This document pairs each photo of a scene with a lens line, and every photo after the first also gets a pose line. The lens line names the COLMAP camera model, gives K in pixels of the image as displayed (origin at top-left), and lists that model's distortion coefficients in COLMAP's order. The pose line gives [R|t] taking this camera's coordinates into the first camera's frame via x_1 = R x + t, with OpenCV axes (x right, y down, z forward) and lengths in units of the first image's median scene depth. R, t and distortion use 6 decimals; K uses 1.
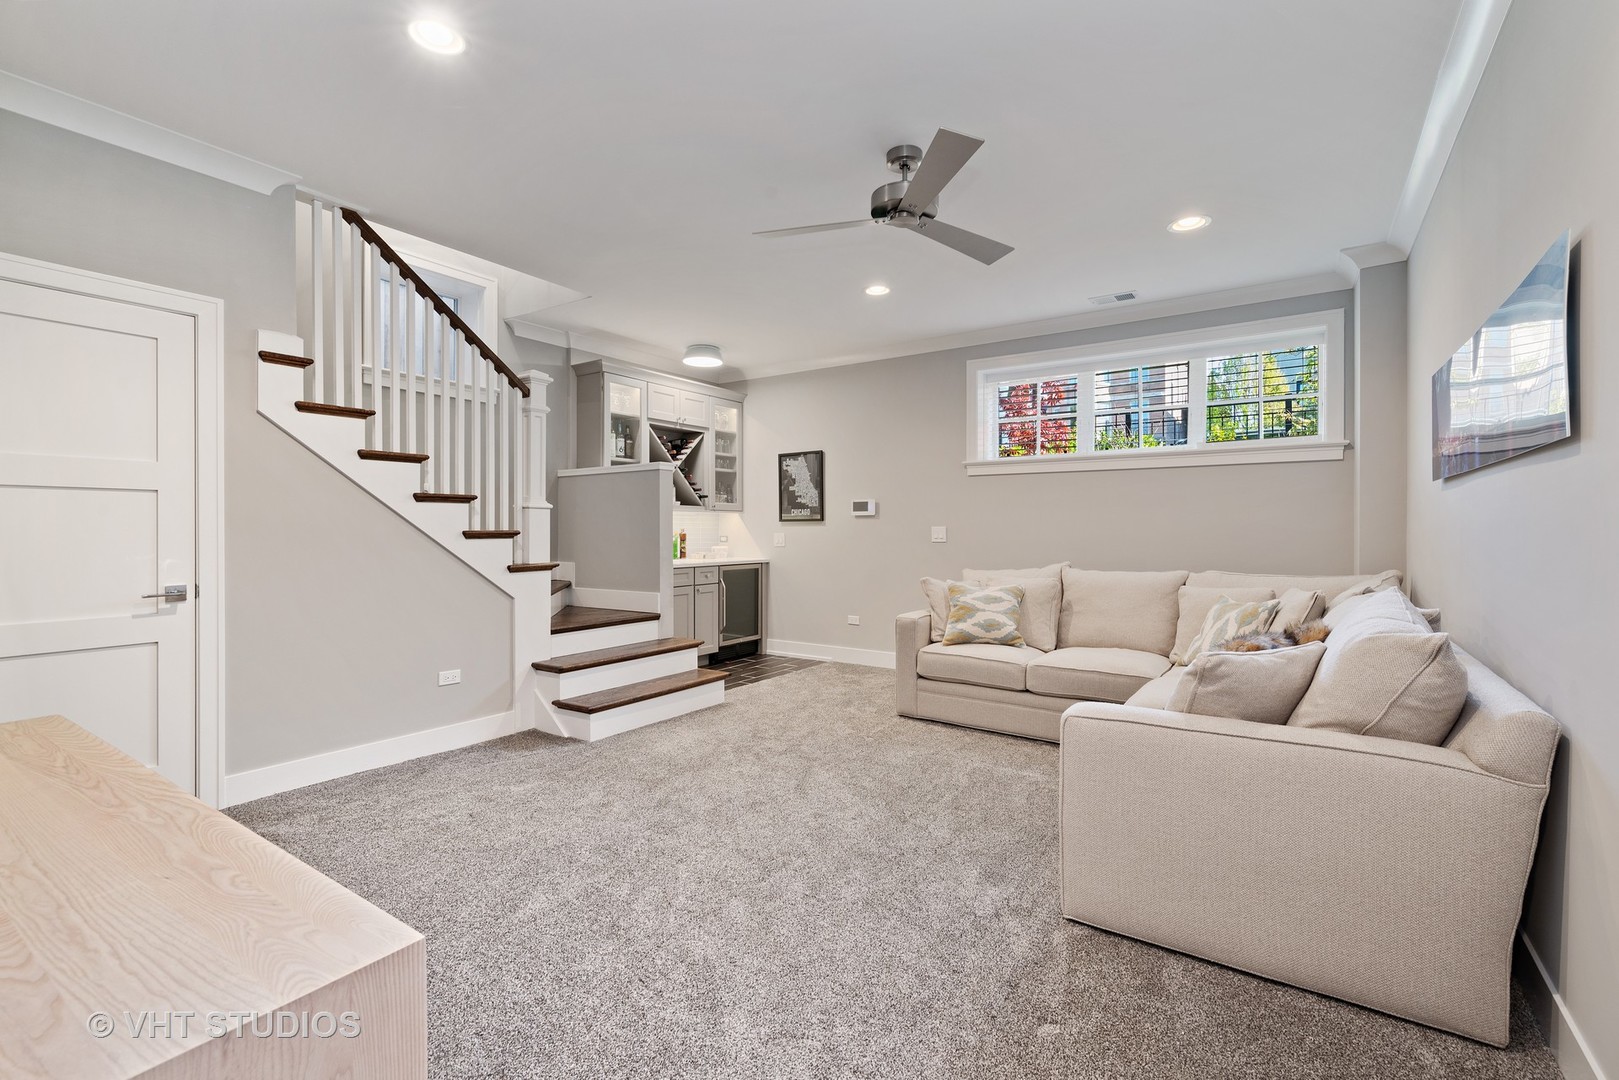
lens RADIAL K [[721.5, 0, 800.3], [0, 721.5, 534.0], [0, 0, 1]] dist [-0.003569, -0.000479]
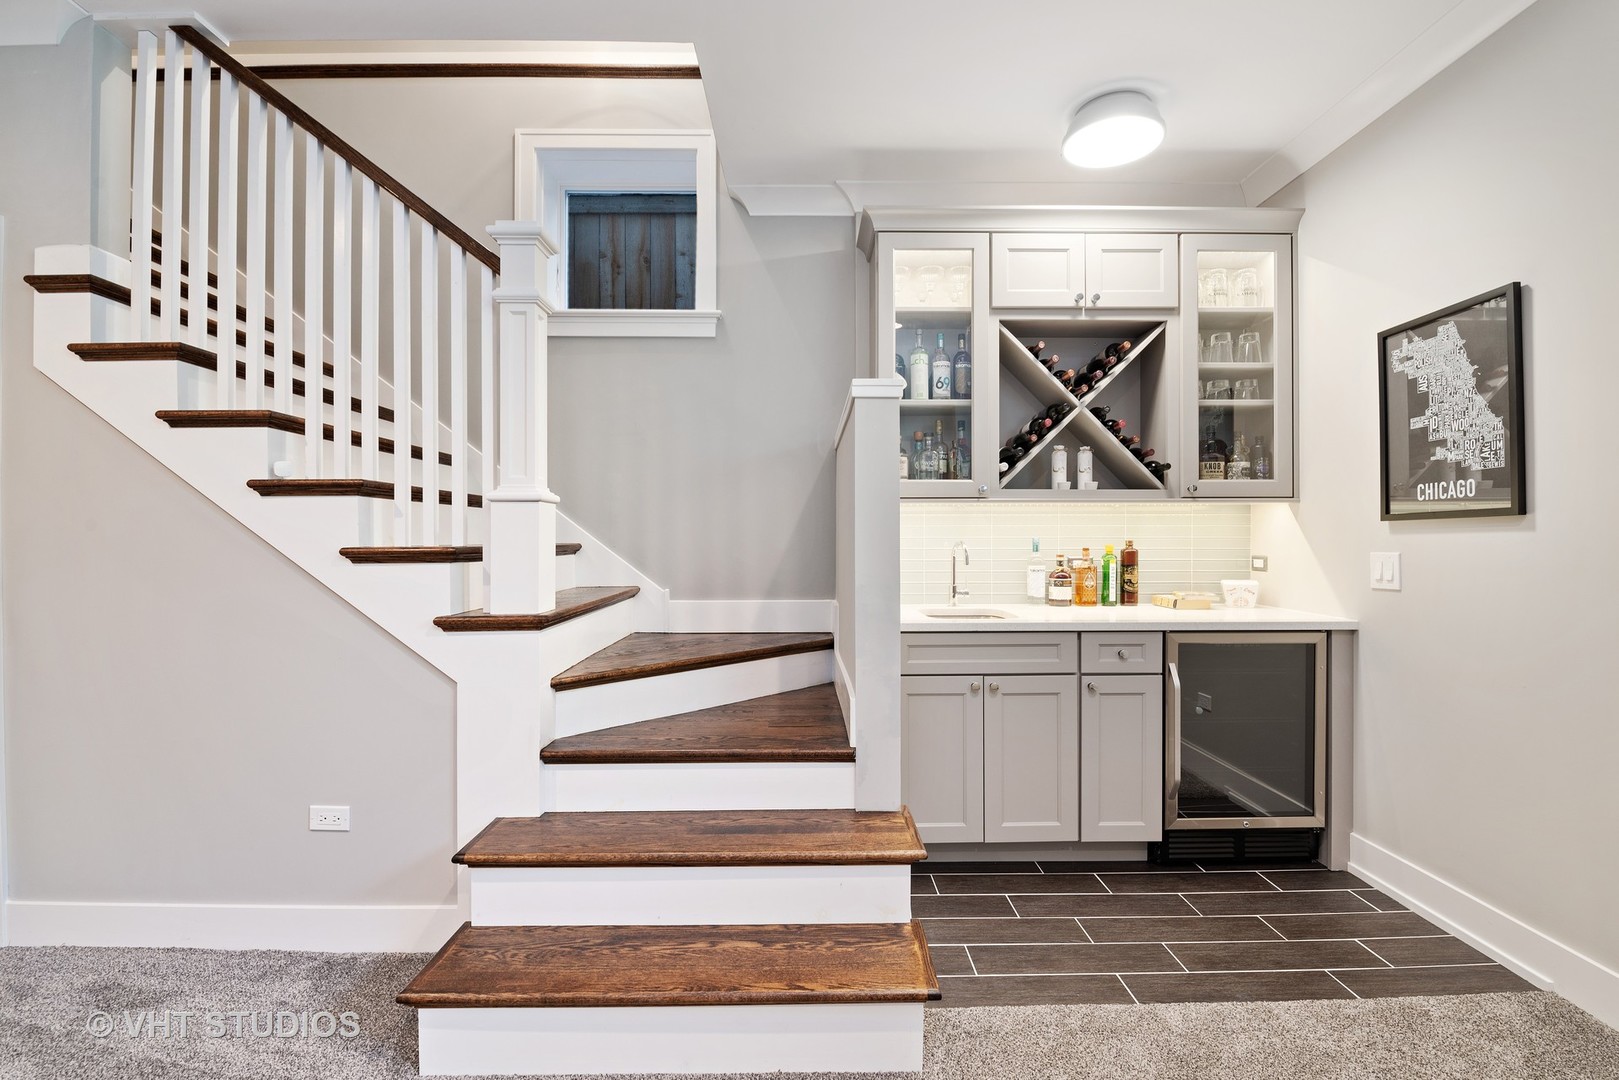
lens RADIAL K [[721.5, 0, 822.7], [0, 721.5, 541.1], [0, 0, 1]] dist [-0.003569, -0.000479]
pose [[0.586102, 0.000935, -0.810237, 0.099993], [-0.003579, 0.999993, -0.001435, -0.005726], [0.810230, 0.003741, 0.586101, 0.574538]]
